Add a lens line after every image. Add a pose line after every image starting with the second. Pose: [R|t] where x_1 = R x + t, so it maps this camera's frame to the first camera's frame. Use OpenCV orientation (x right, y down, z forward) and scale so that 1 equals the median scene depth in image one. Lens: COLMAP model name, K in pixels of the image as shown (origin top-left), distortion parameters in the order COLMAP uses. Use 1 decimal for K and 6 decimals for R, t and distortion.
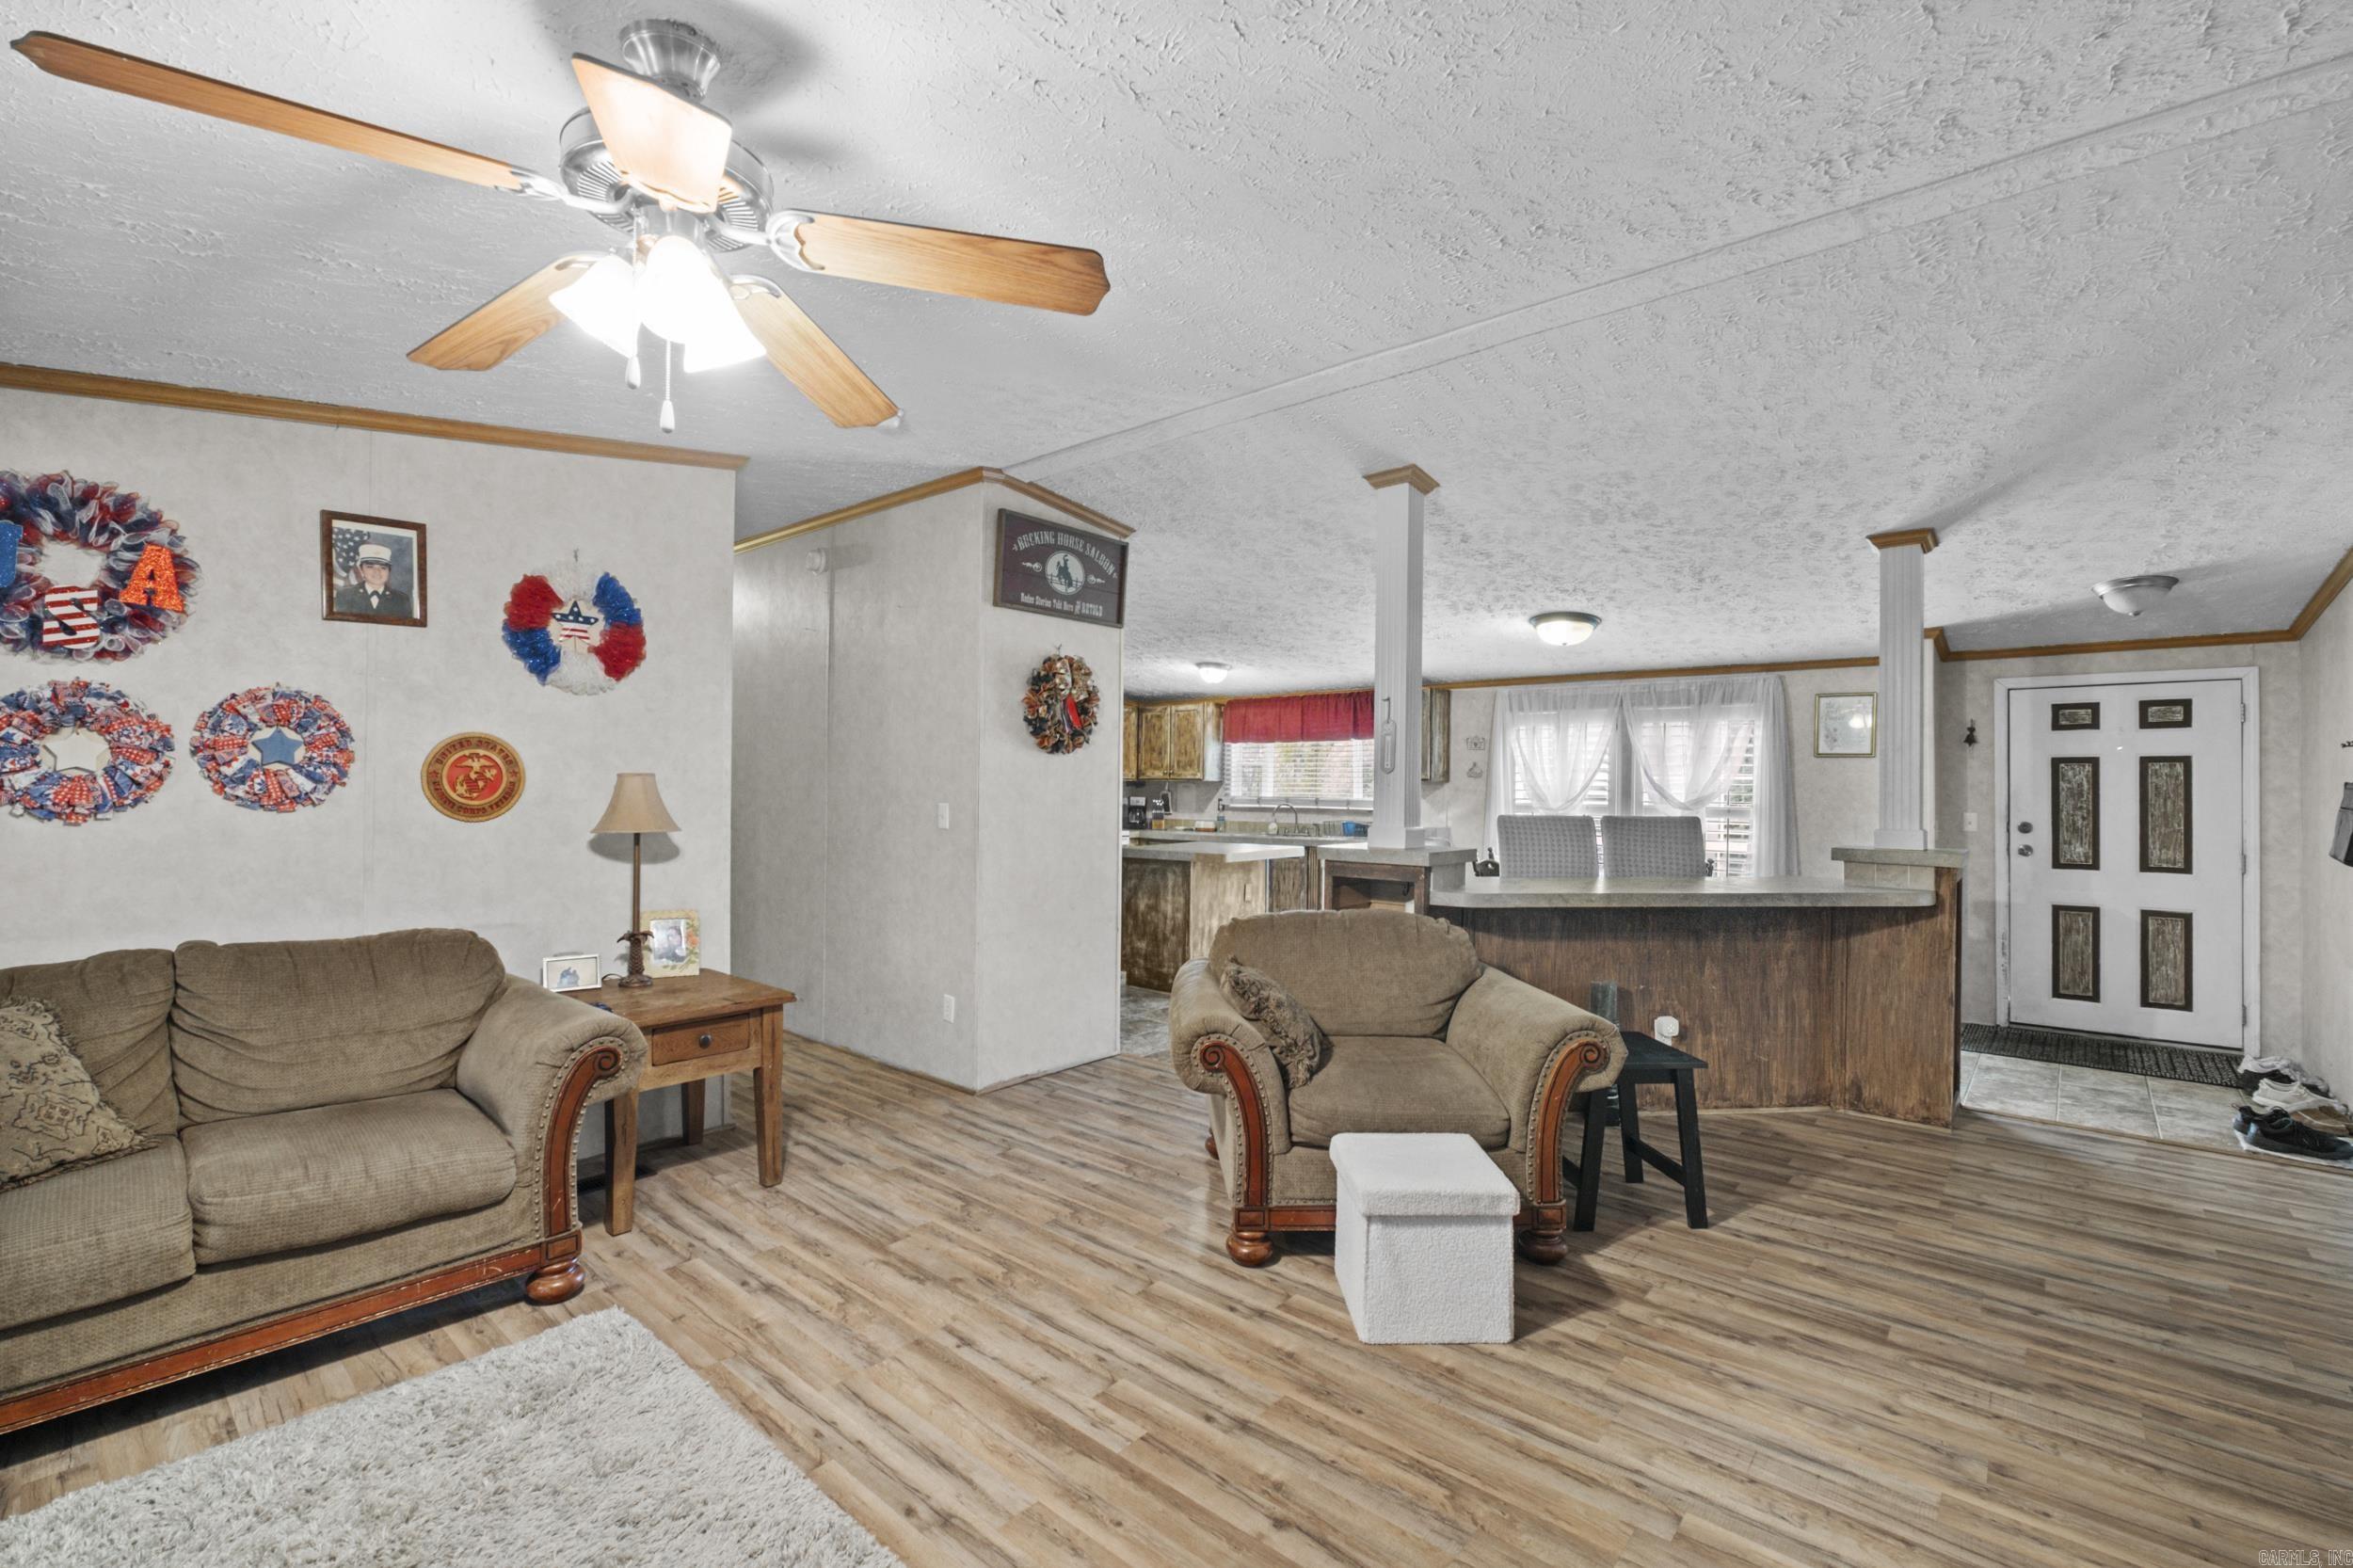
lens RADIAL K [[1015.6, 0, 1159.7], [0, 1015.6, 778.8], [0, 0, 1]] dist [-0.010361, 0.002026]
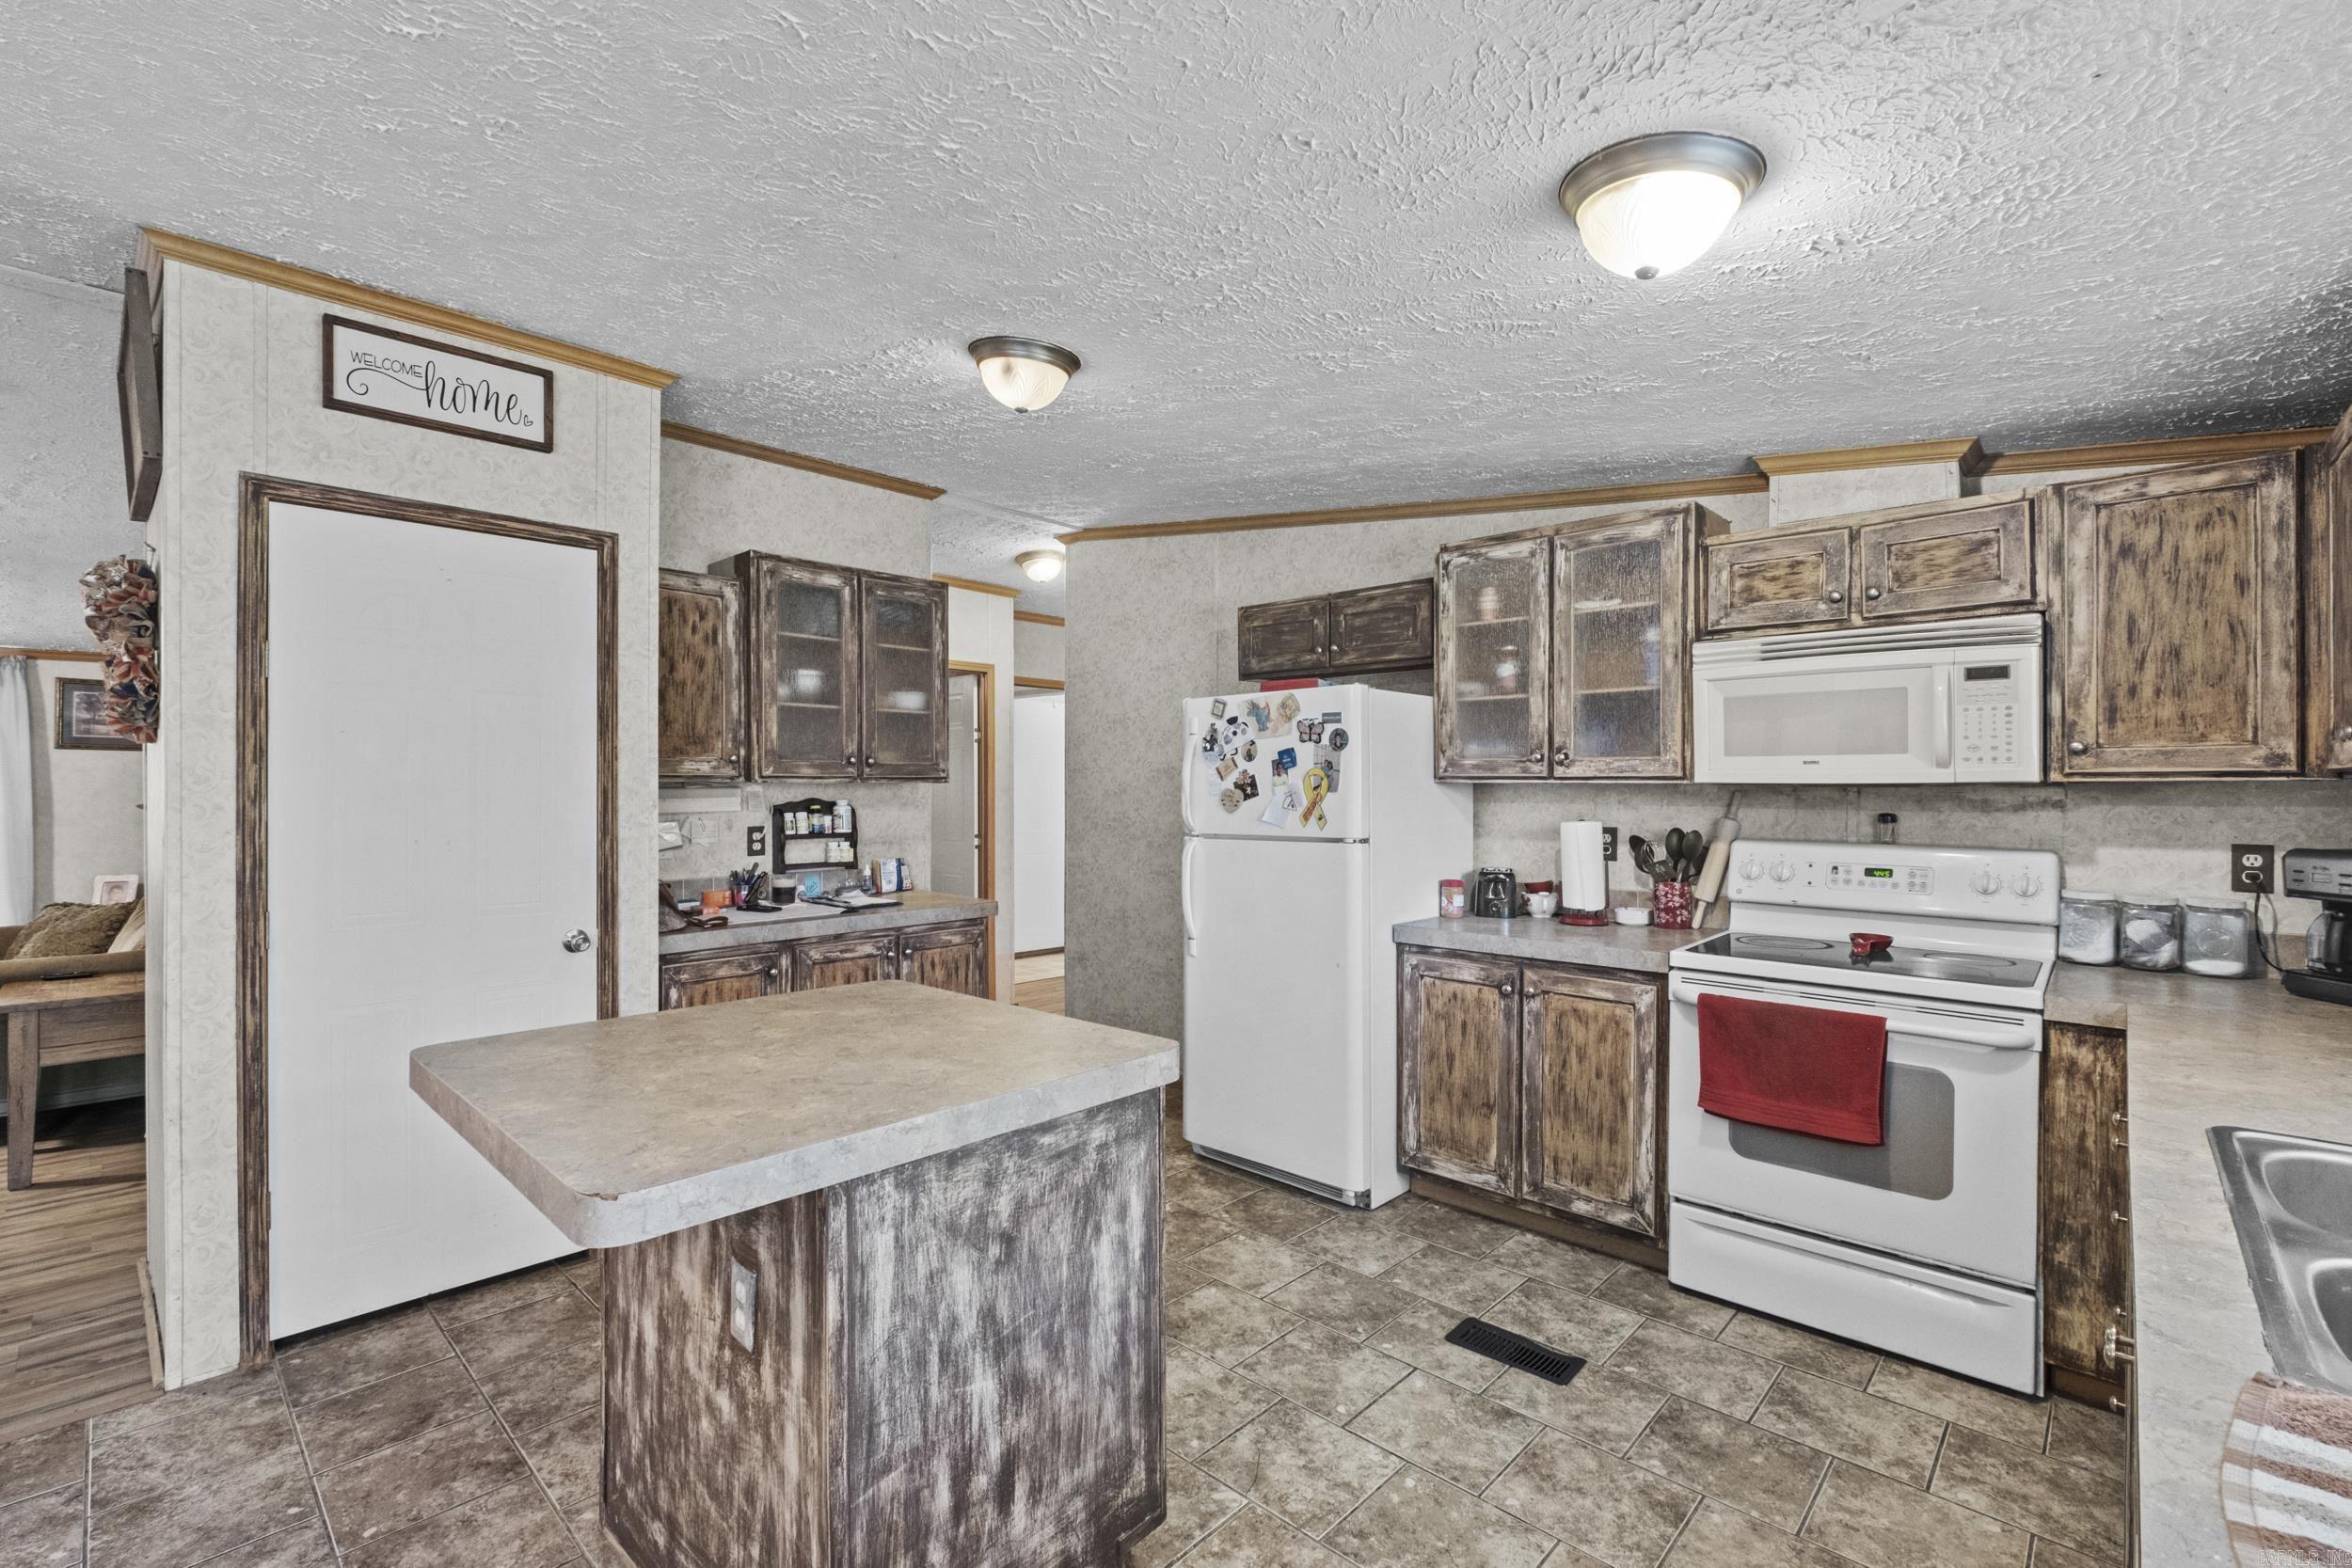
lens RADIAL K [[1015.1, 0, 1157.1], [0, 1015.1, 785.9], [0, 0, 1]] dist [-0.010361, 0.002026]
pose [[-0.037465, -0.011639, -0.999230, 0.352357], [0.005887, 0.999912, -0.011868, 0.007387], [0.999281, -0.006327, -0.037393, 1.300296]]
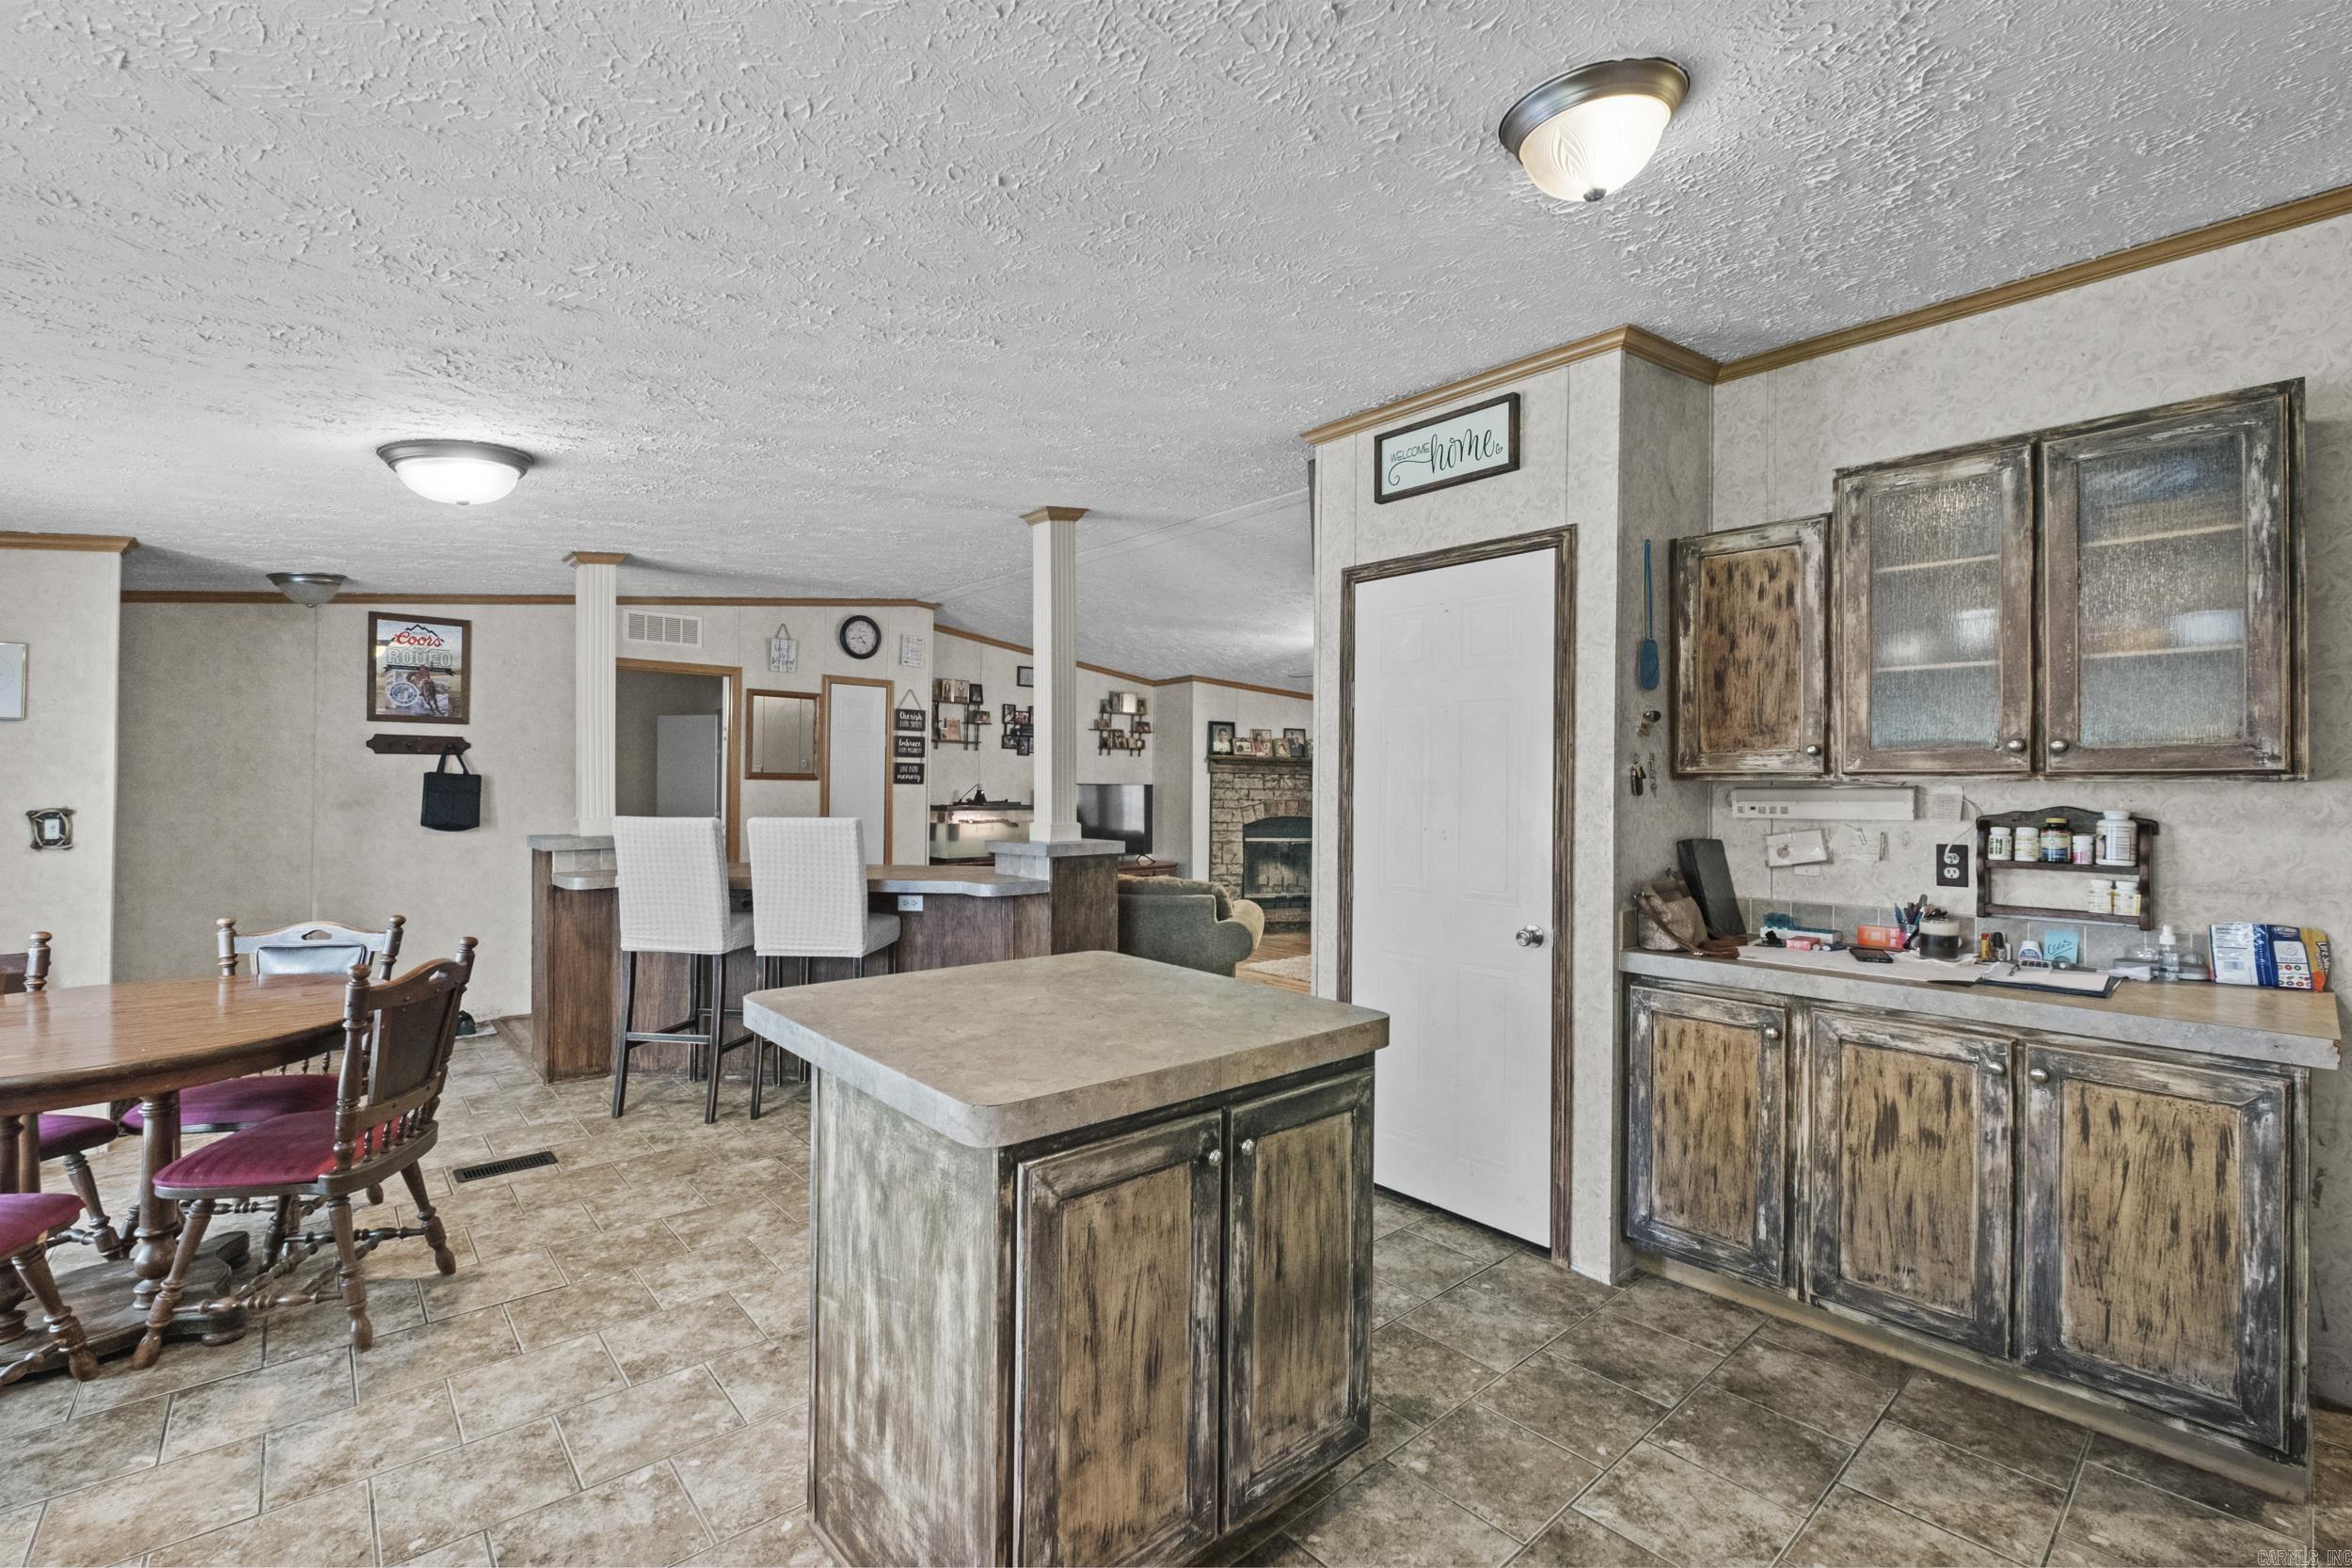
lens RADIAL K [[1015.1, 0, 1169.5], [0, 1015.1, 775.8], [0, 0, 1]] dist [-0.010361, 0.002026]
pose [[-0.992440, -0.015377, 0.121760, -0.021278], [-0.016891, 0.999792, -0.011408, 0.004283], [-0.121559, -0.013378, -0.992494, 1.528279]]
